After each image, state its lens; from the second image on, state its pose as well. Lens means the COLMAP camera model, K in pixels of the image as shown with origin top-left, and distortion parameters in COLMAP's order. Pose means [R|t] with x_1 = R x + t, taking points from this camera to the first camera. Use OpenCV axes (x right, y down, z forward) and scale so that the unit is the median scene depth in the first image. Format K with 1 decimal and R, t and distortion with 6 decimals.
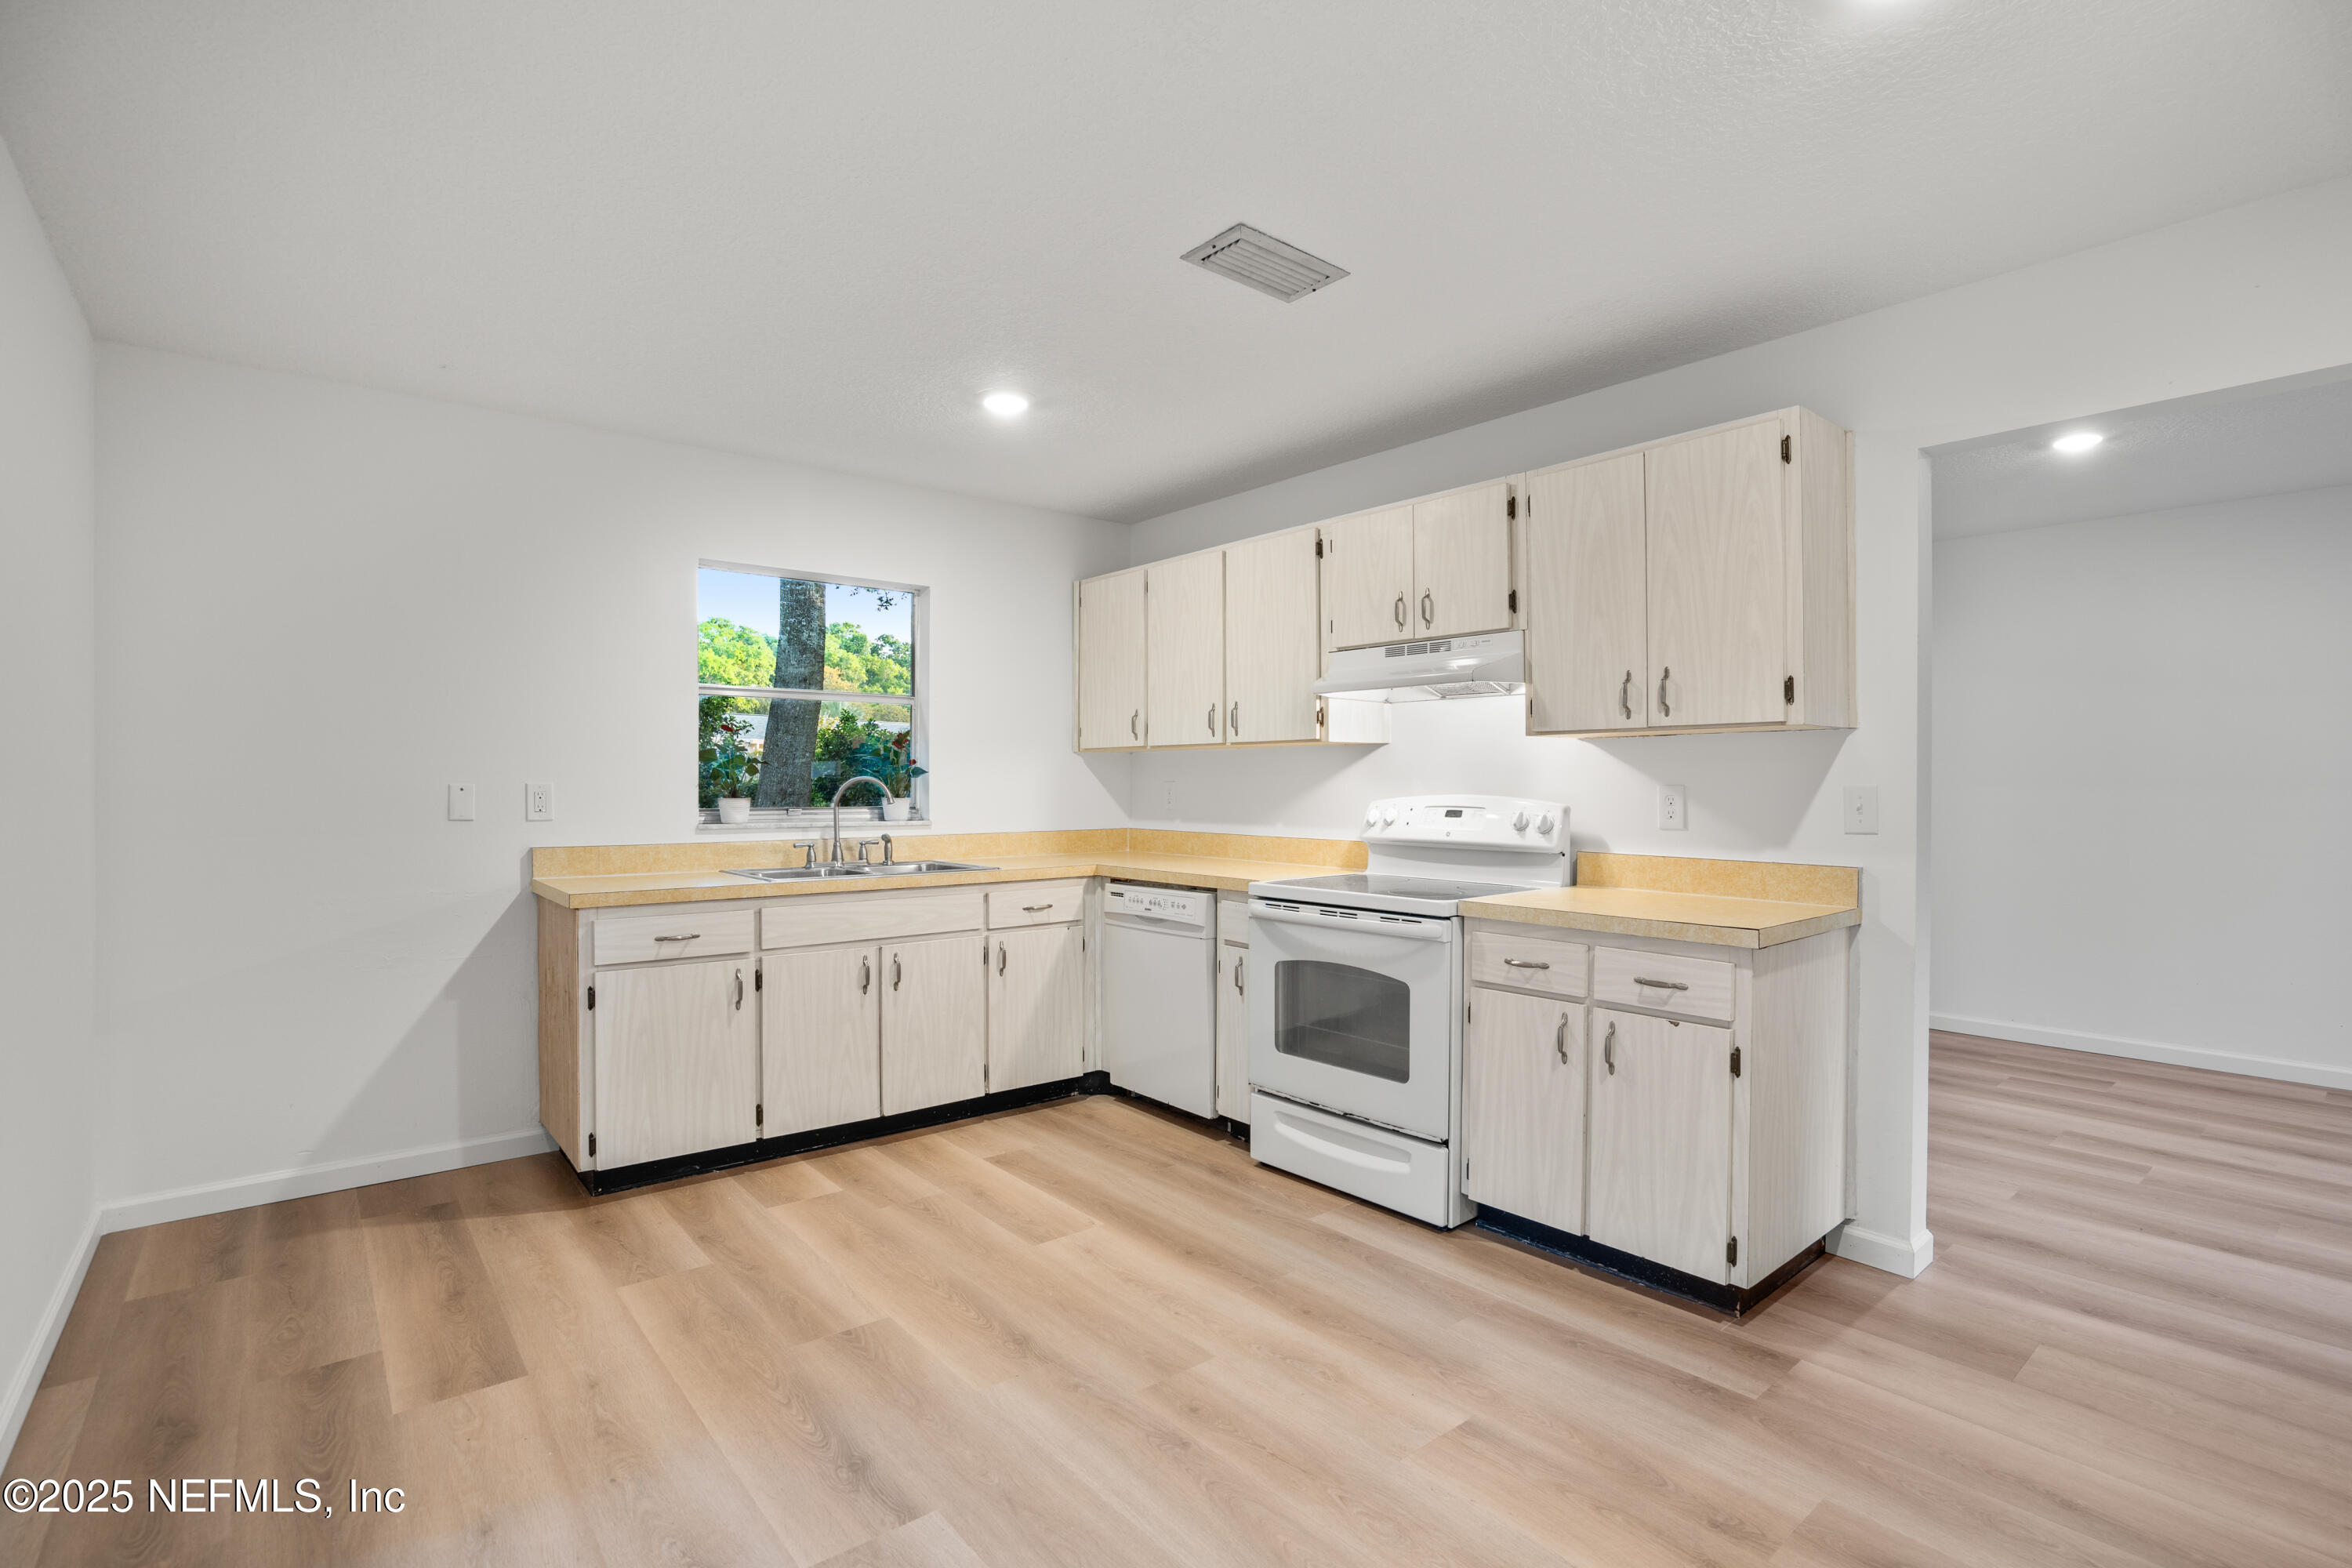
lens RADIAL K [[1100.2, 0, 1183.9], [0, 1100.2, 796.3], [0, 0, 1]] dist [-0.046583, 0.014986]
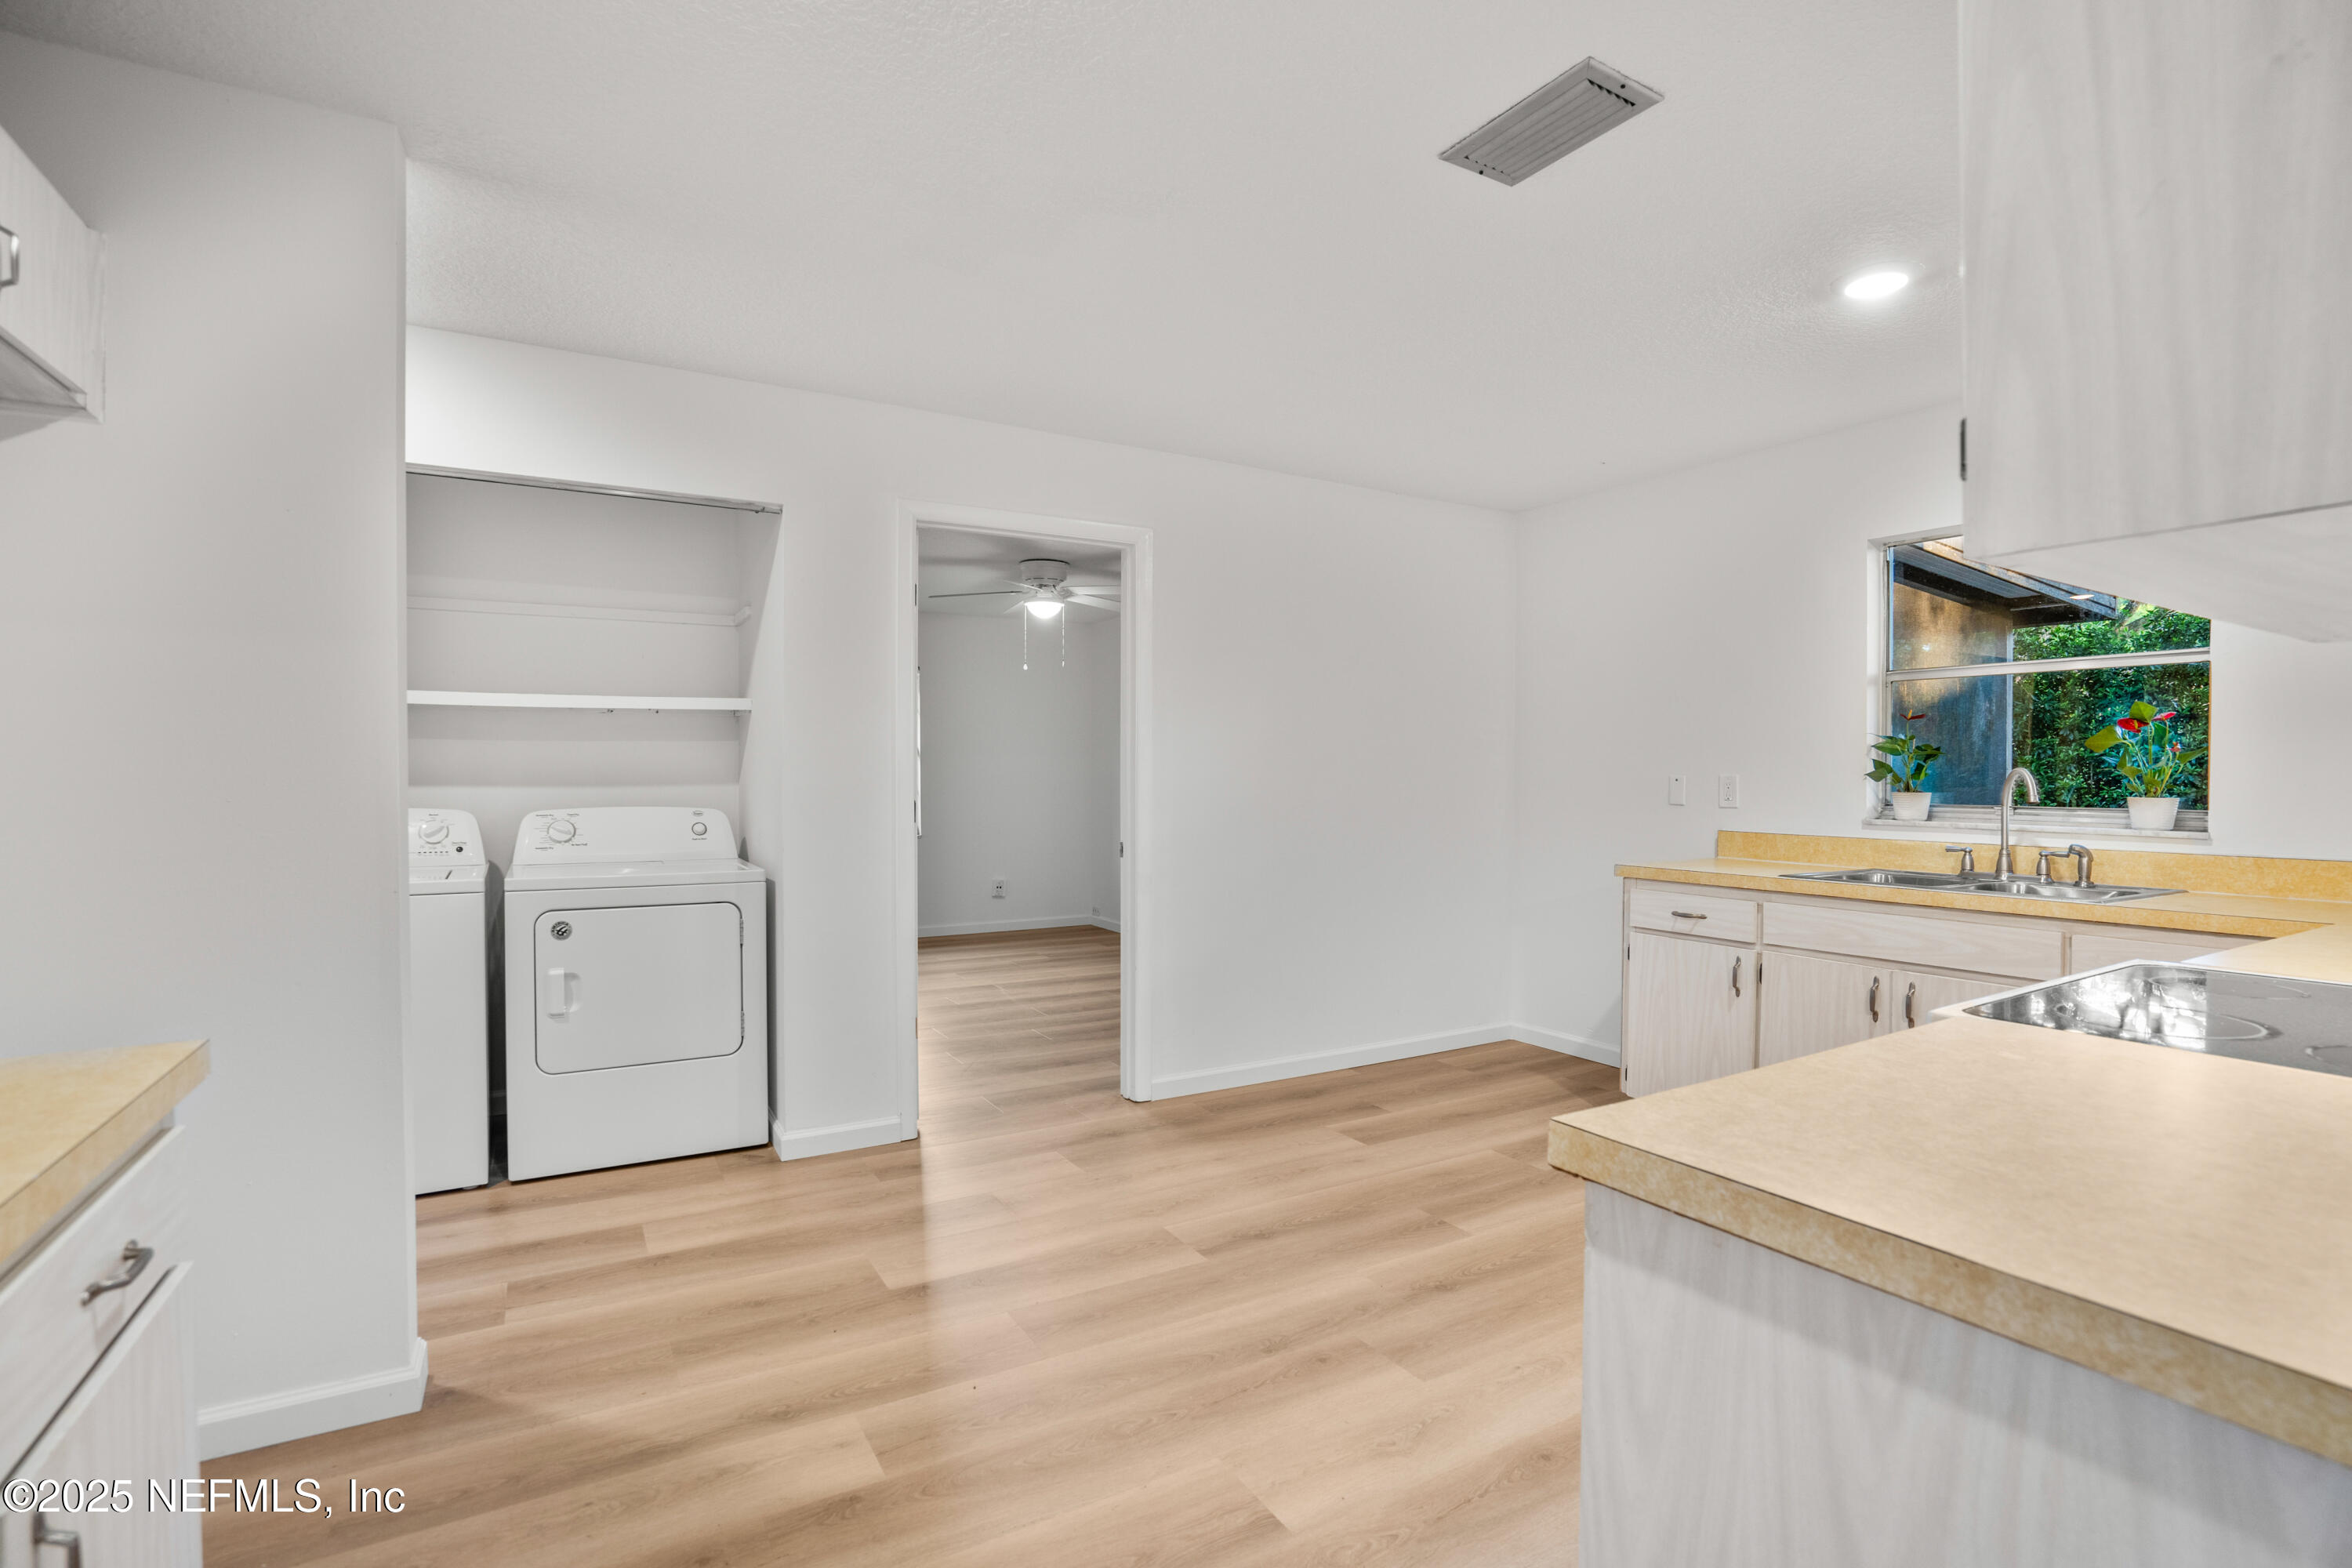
lens RADIAL K [[1100.2, 0, 1183.9], [0, 1100.2, 796.3], [0, 0, 1]] dist [-0.046583, 0.014986]
pose [[-0.154629, 0.020476, -0.987760, 0.956409], [-0.012737, 0.999661, 0.022717, -0.012679], [0.987890, 0.016094, -0.154316, 0.905327]]
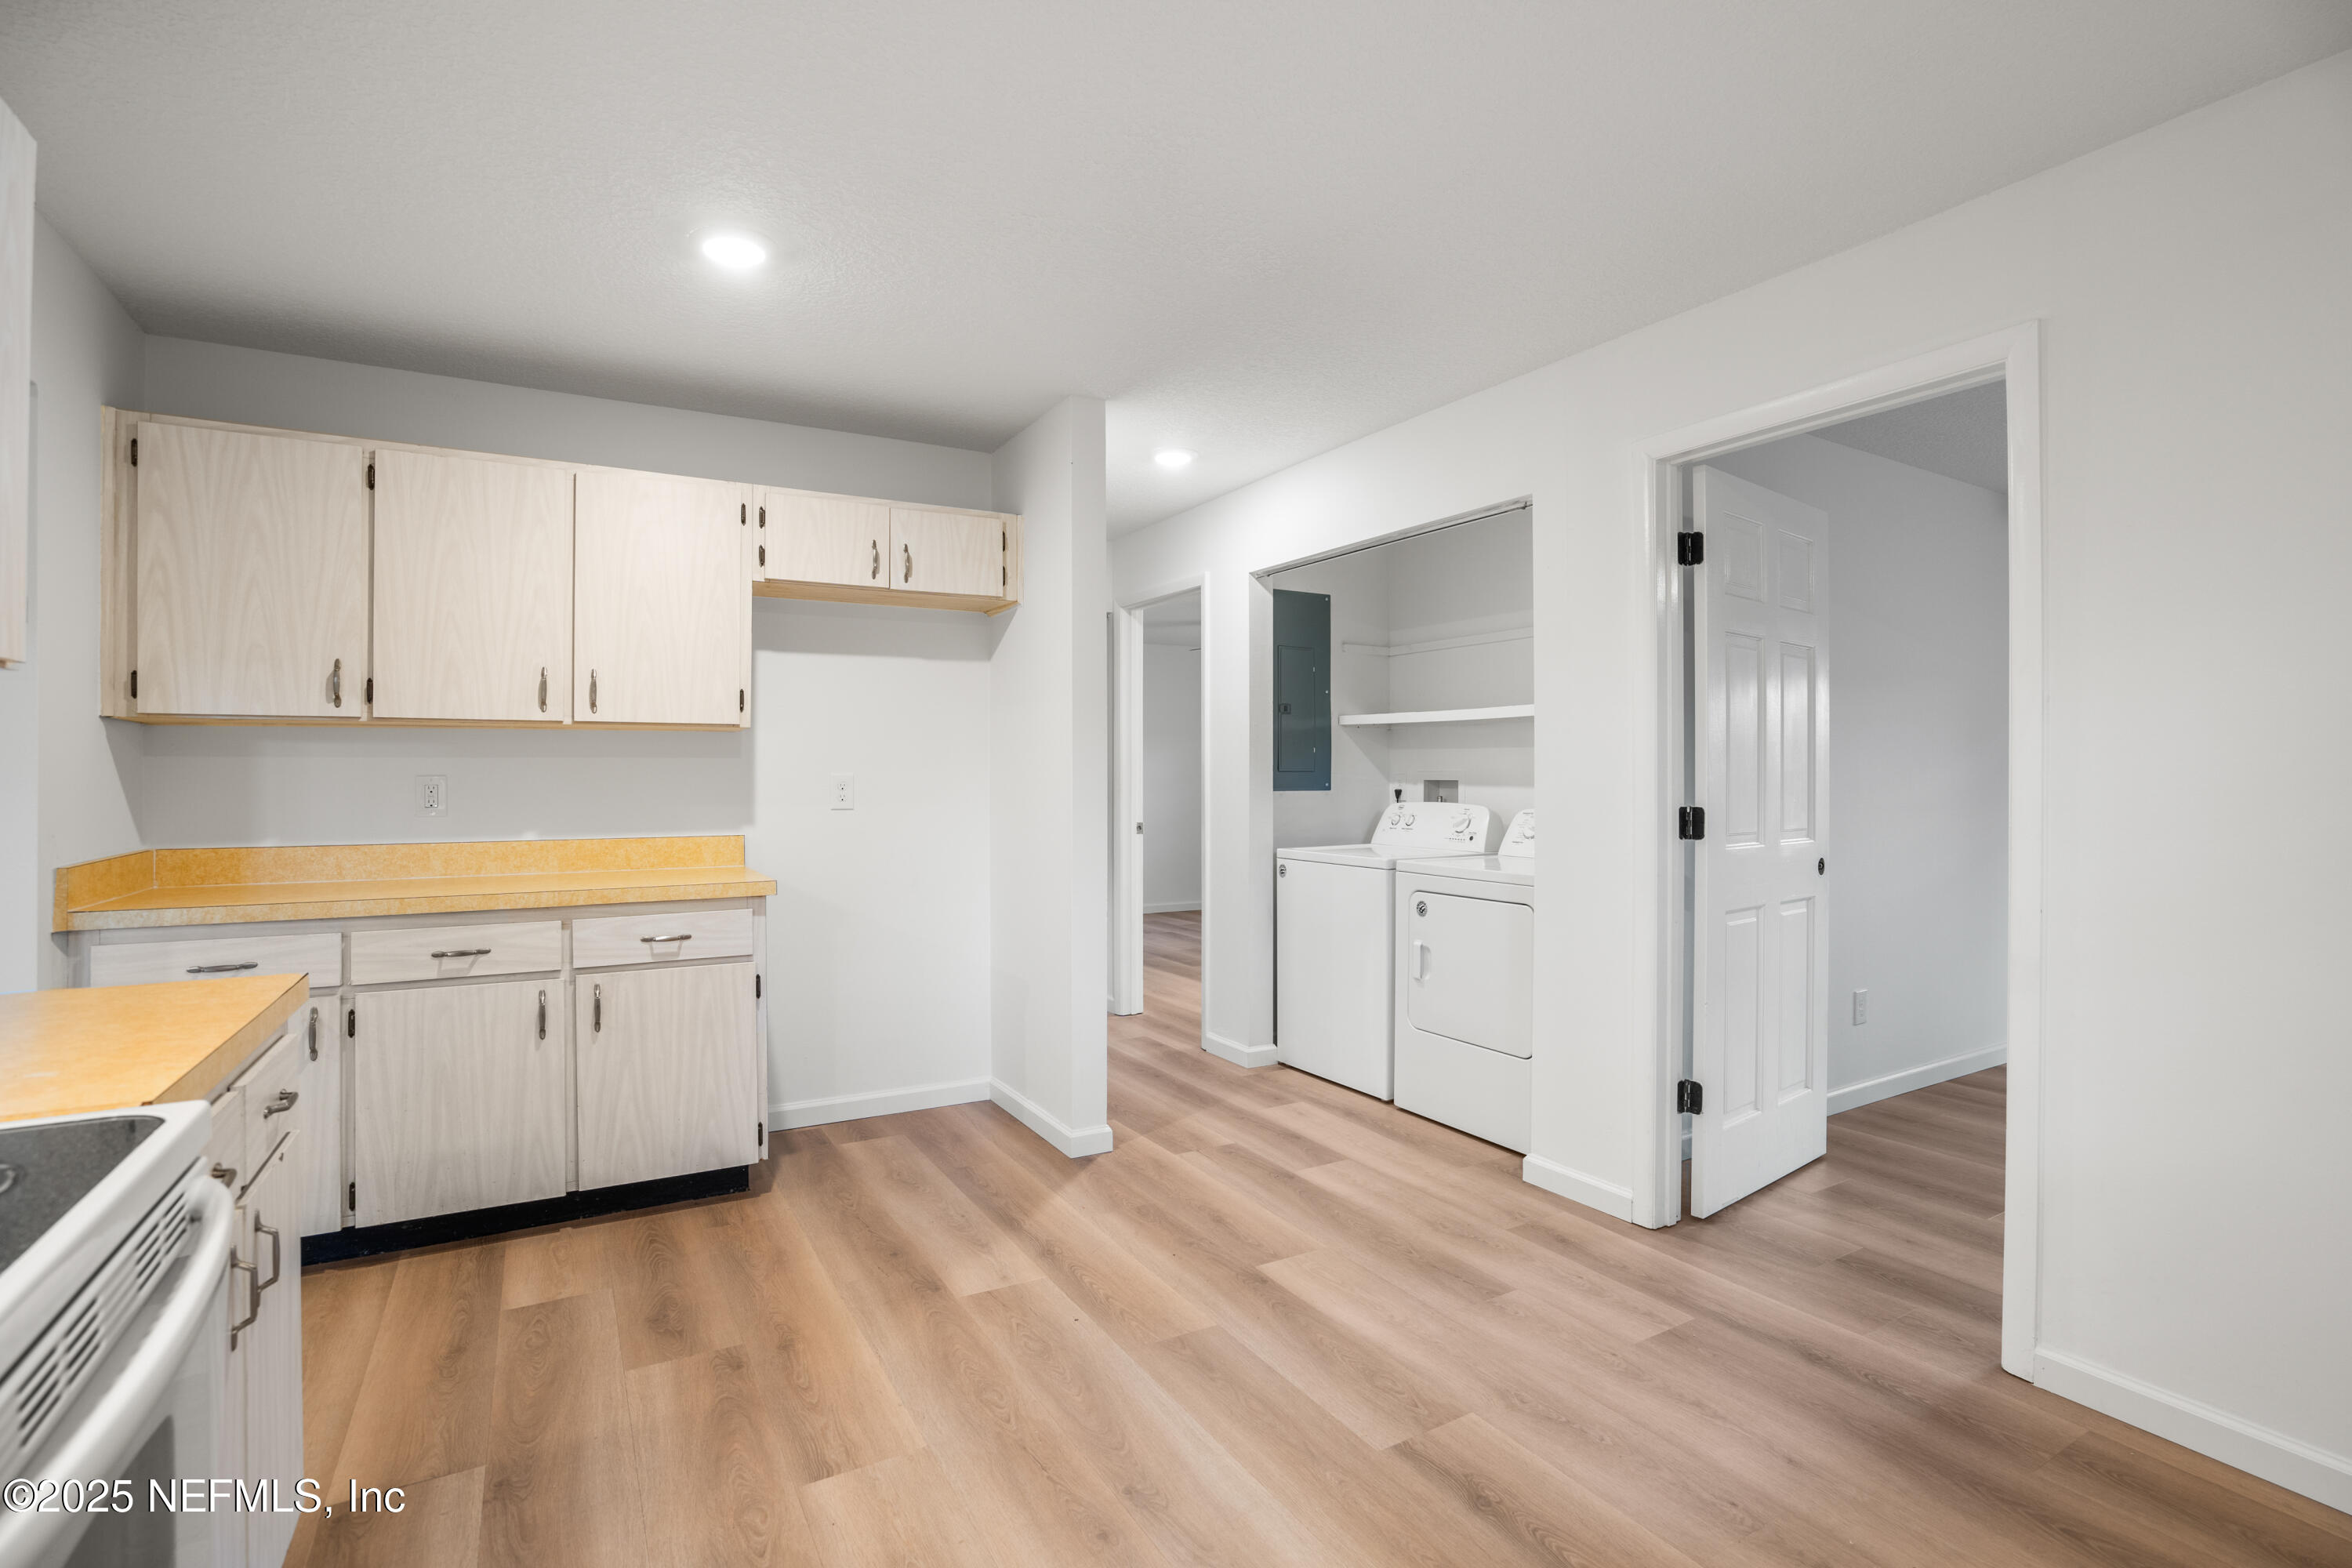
lens RADIAL K [[1108.9, 0, 1183.7], [0, 1108.9, 775.0], [0, 0, 1]] dist [-0.066061, 0.027299]
pose [[-0.986431, 0.001537, 0.164170, -0.164196], [0.002463, 0.999982, 0.005438, -0.011218], [-0.164159, 0.005768, -0.986417, 1.585873]]
